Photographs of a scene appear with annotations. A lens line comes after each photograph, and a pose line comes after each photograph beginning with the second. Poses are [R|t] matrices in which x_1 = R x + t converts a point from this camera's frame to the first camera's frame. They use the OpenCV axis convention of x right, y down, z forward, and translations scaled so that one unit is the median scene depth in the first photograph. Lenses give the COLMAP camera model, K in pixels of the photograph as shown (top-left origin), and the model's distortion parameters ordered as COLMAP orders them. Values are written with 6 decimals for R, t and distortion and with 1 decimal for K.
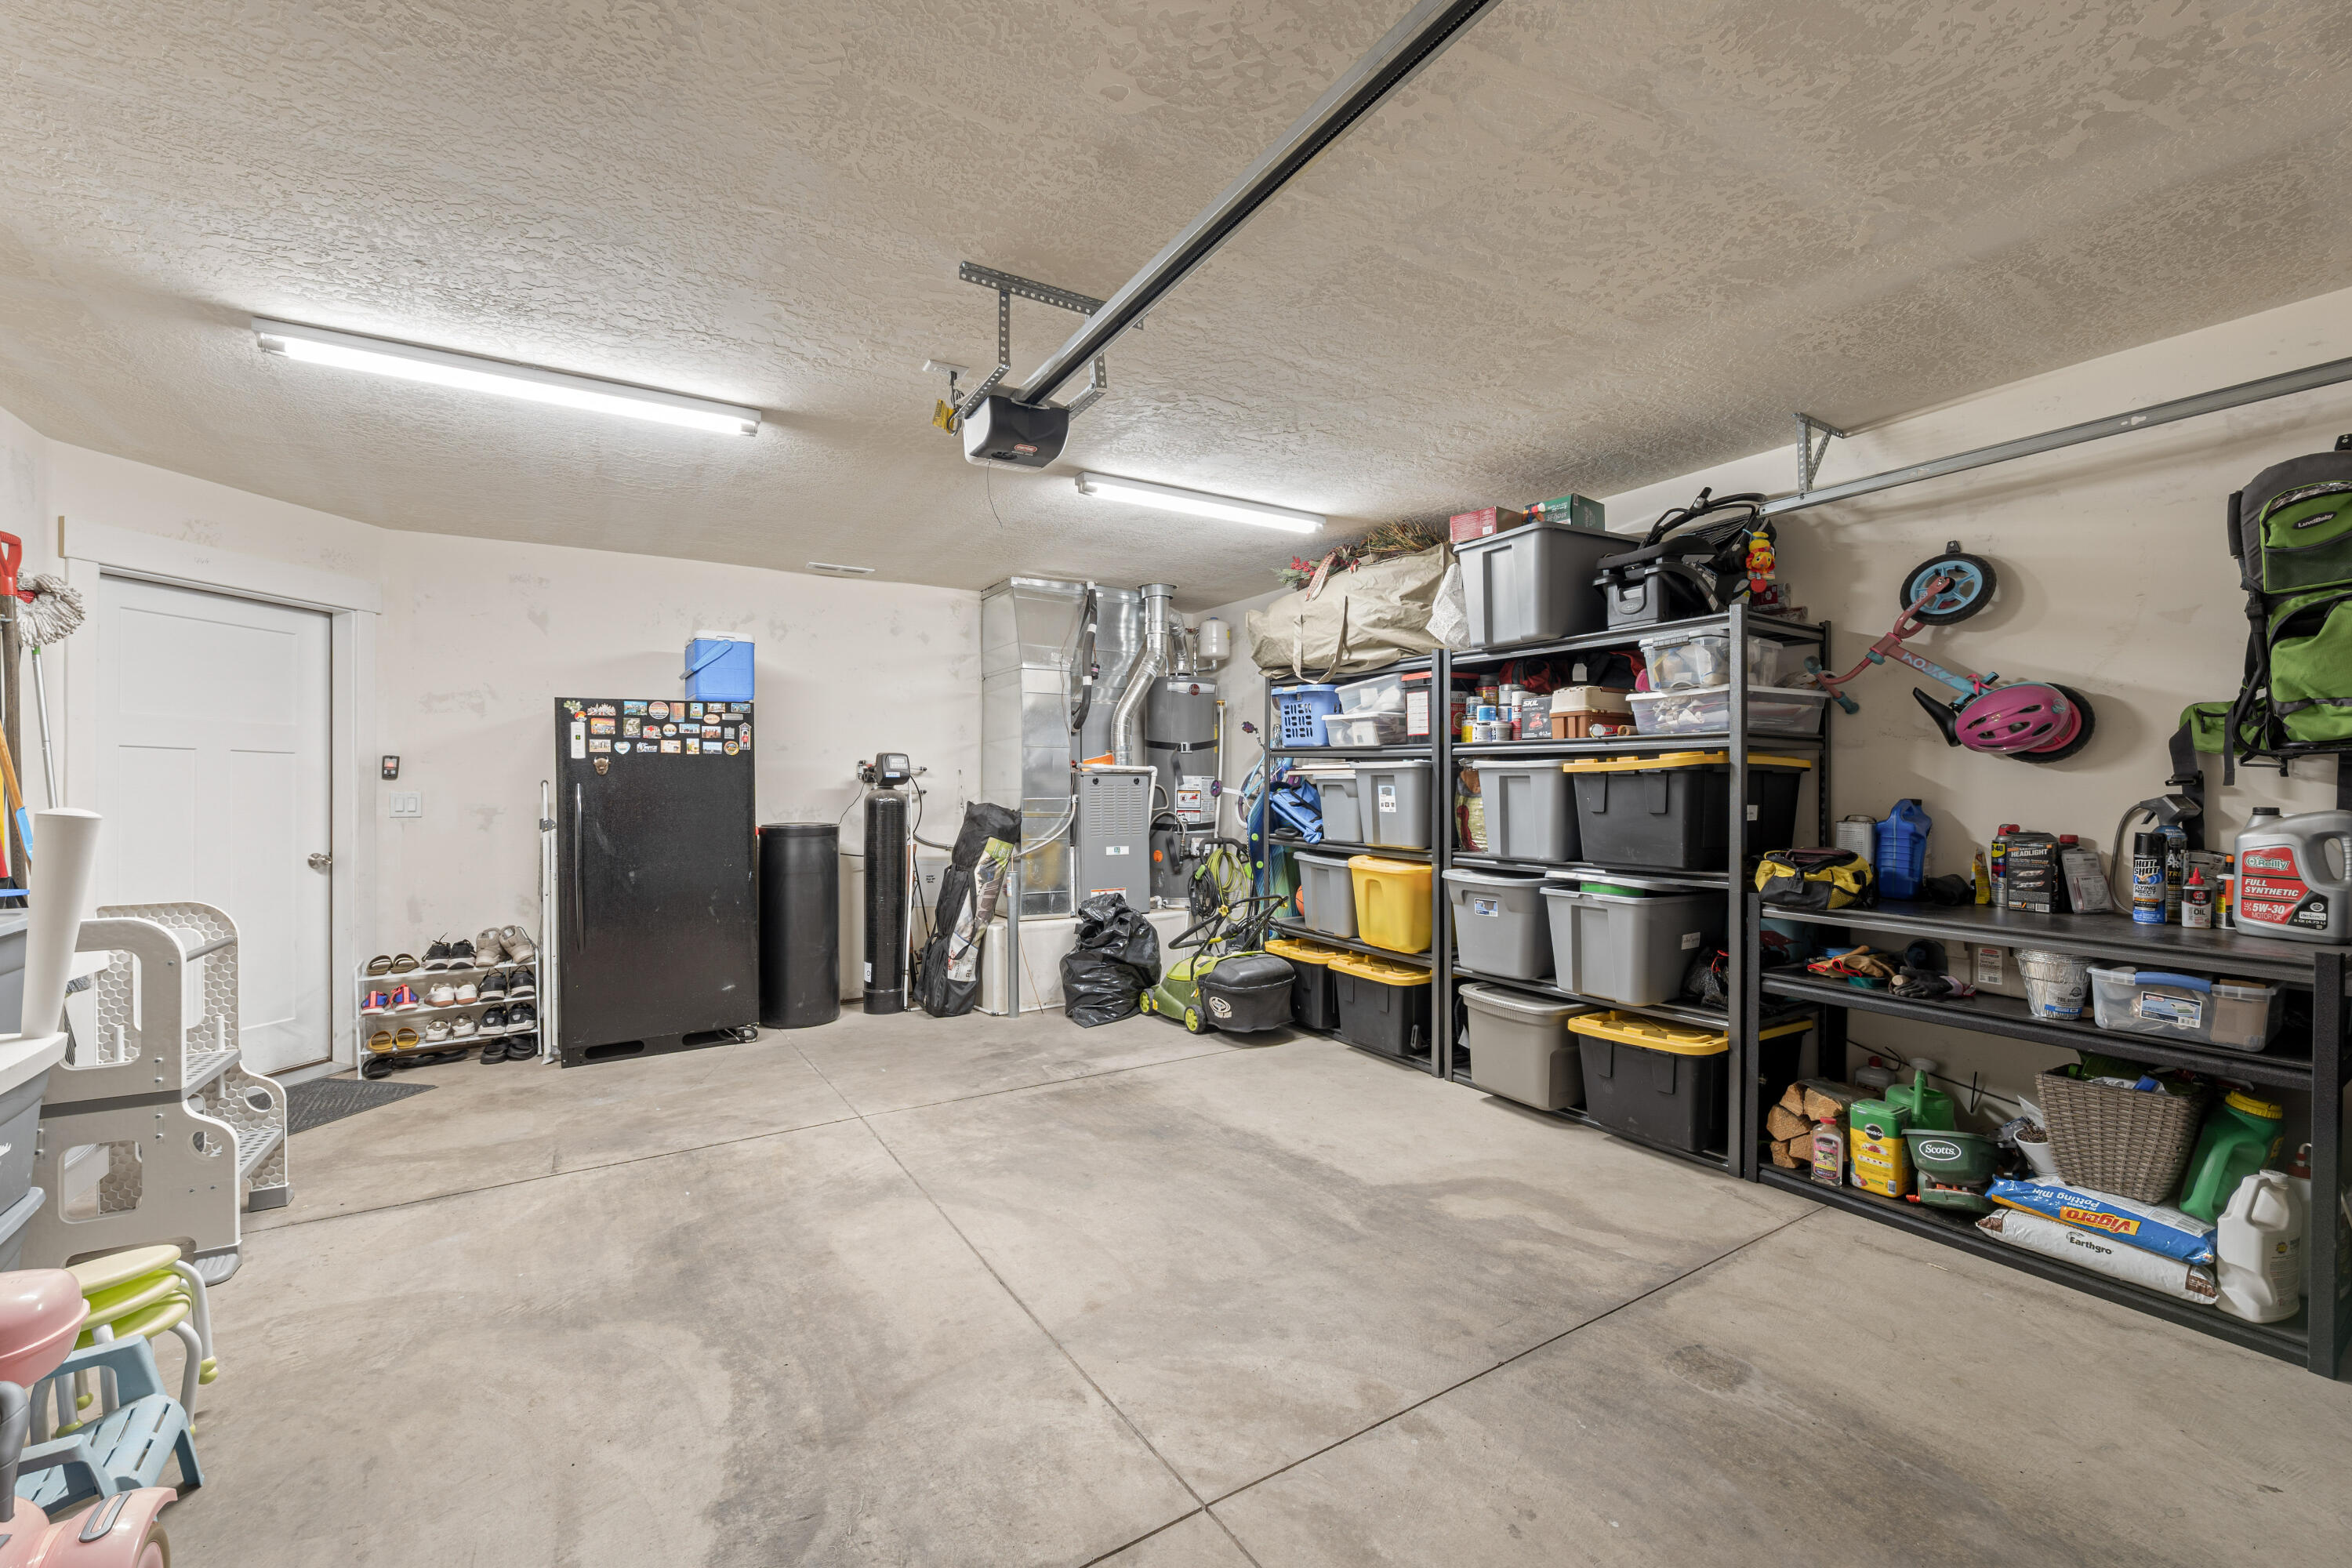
lens RADIAL K [[963.3, 0, 1172.6], [0, 963.3, 778.4], [0, 0, 1]] dist [-0.014893, 0.002486]
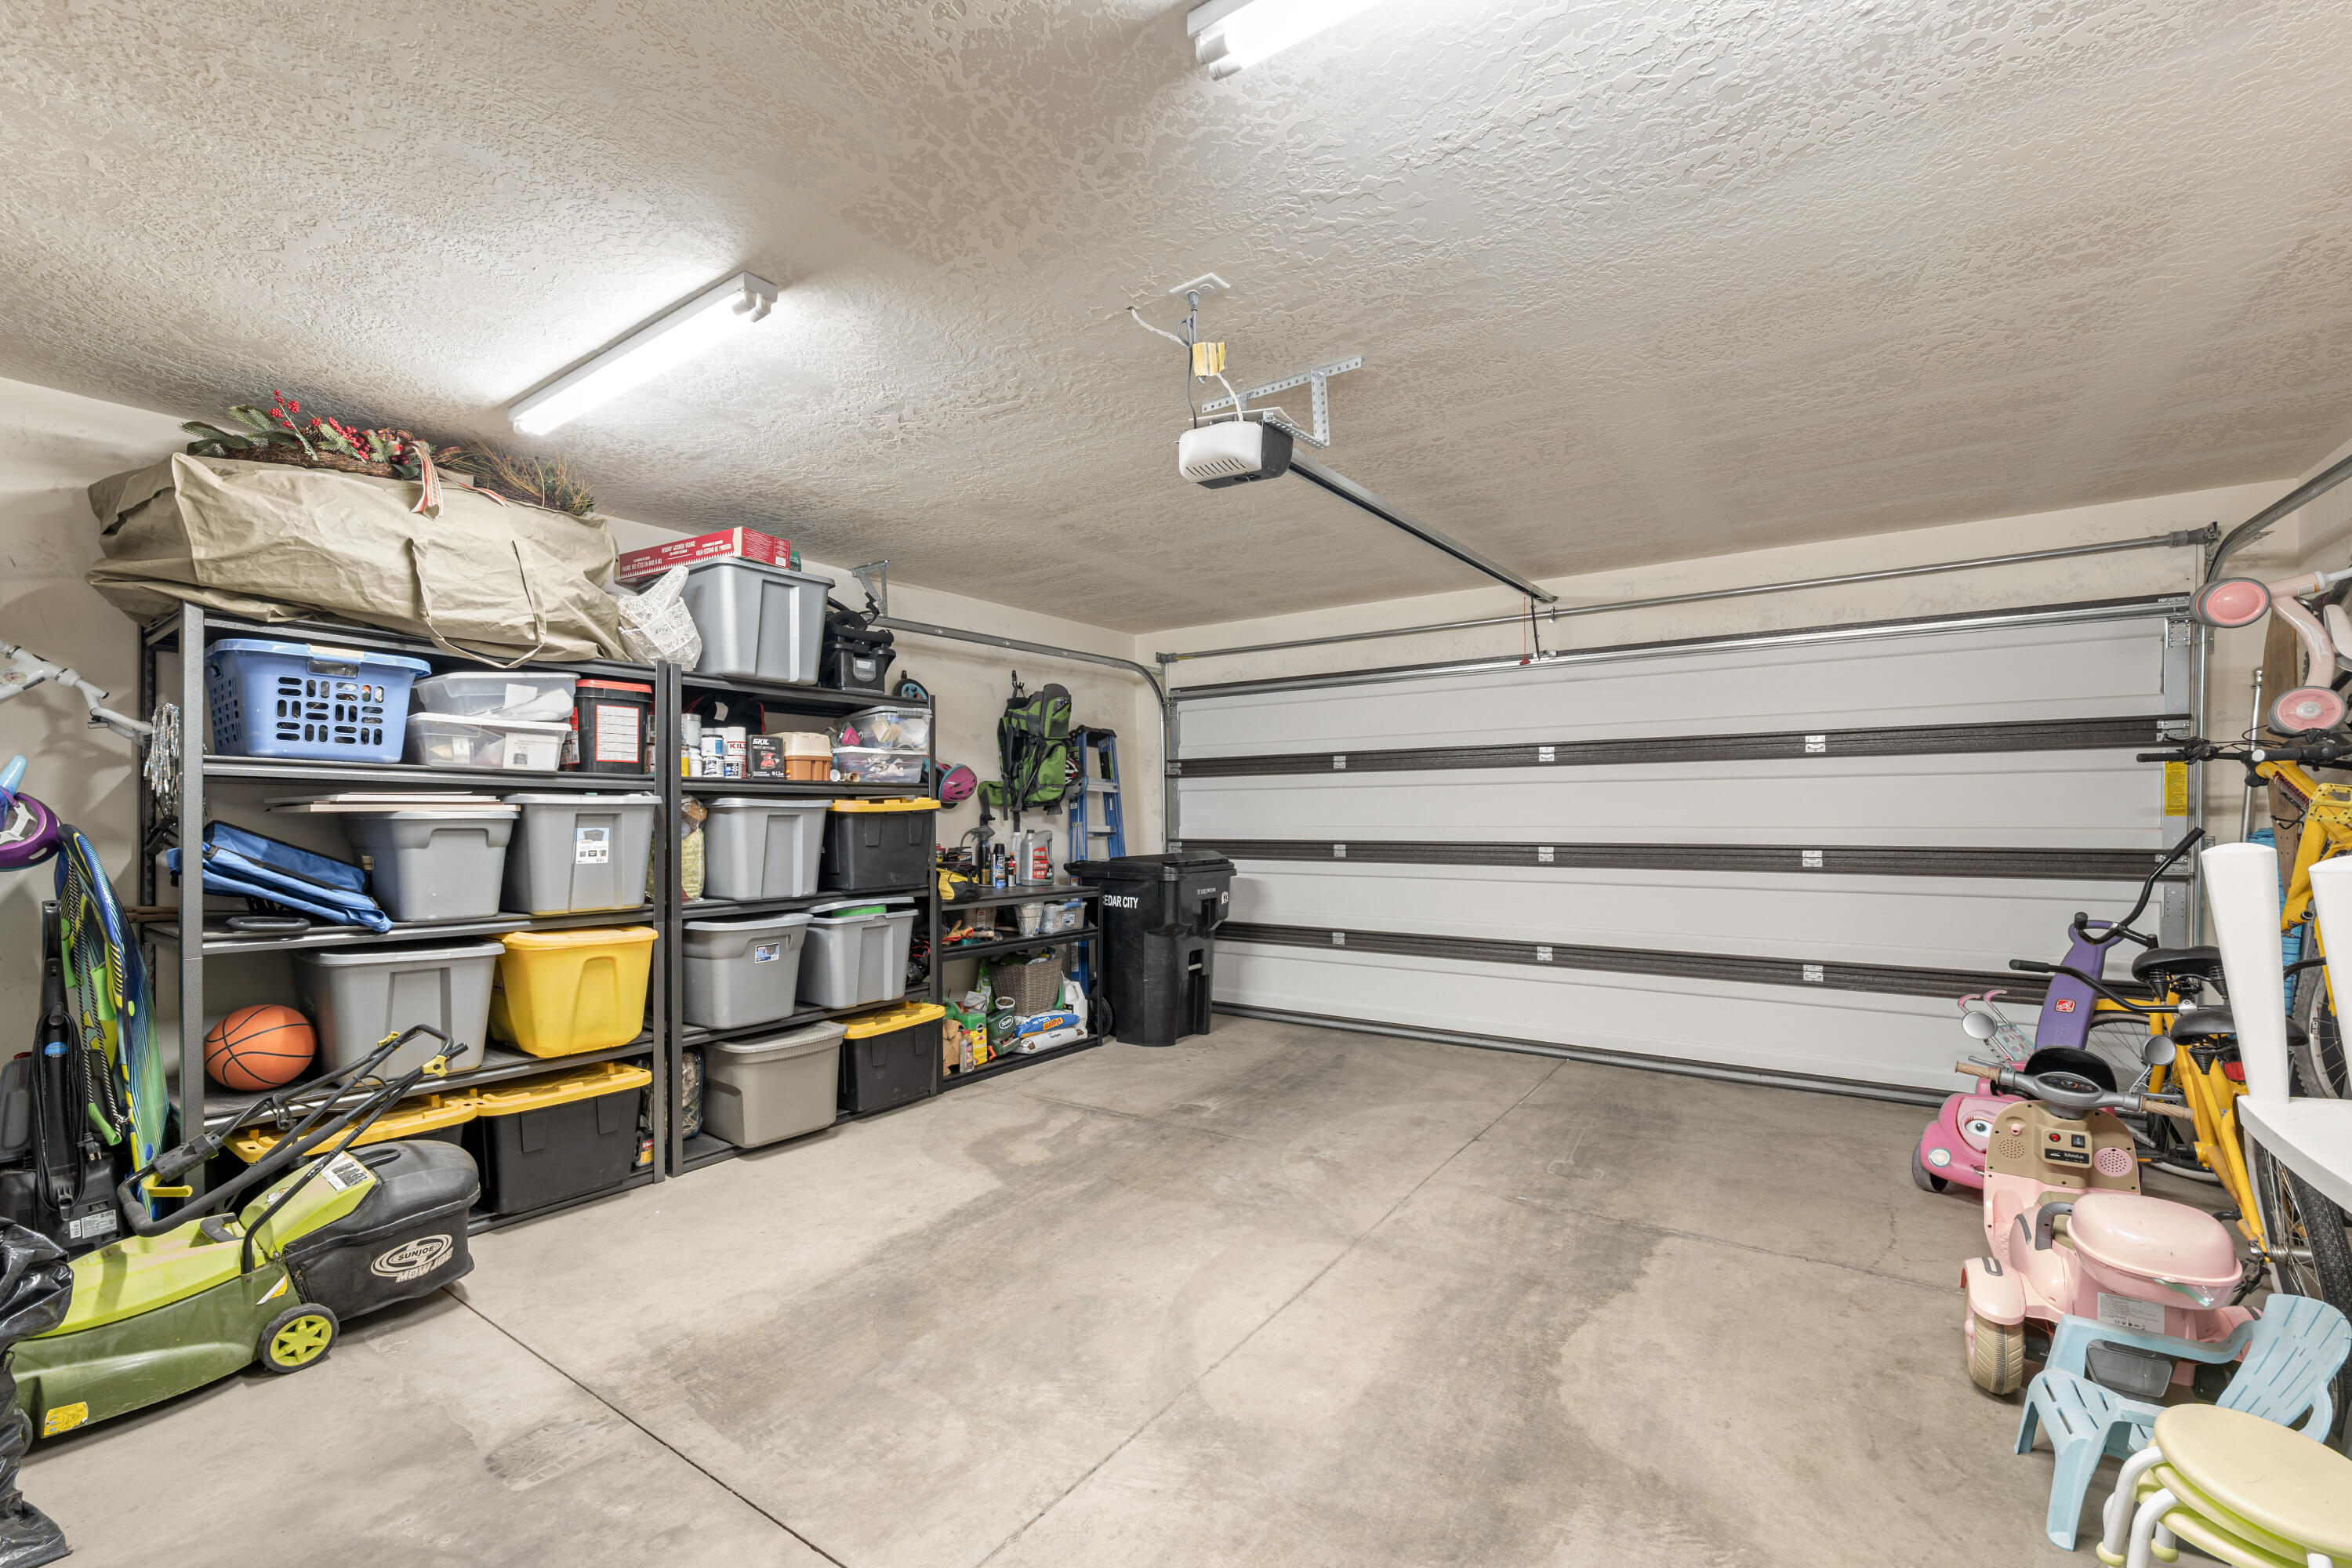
lens RADIAL K [[963.3, 0, 1176.5], [0, 963.3, 807.0], [0, 0, 1]] dist [-0.014893, 0.002486]
pose [[-0.386619, 0.010115, 0.922184, -0.825133], [0.002586, 0.999948, -0.009884, -0.000009], [-0.922236, -0.001437, -0.386625, 1.148179]]
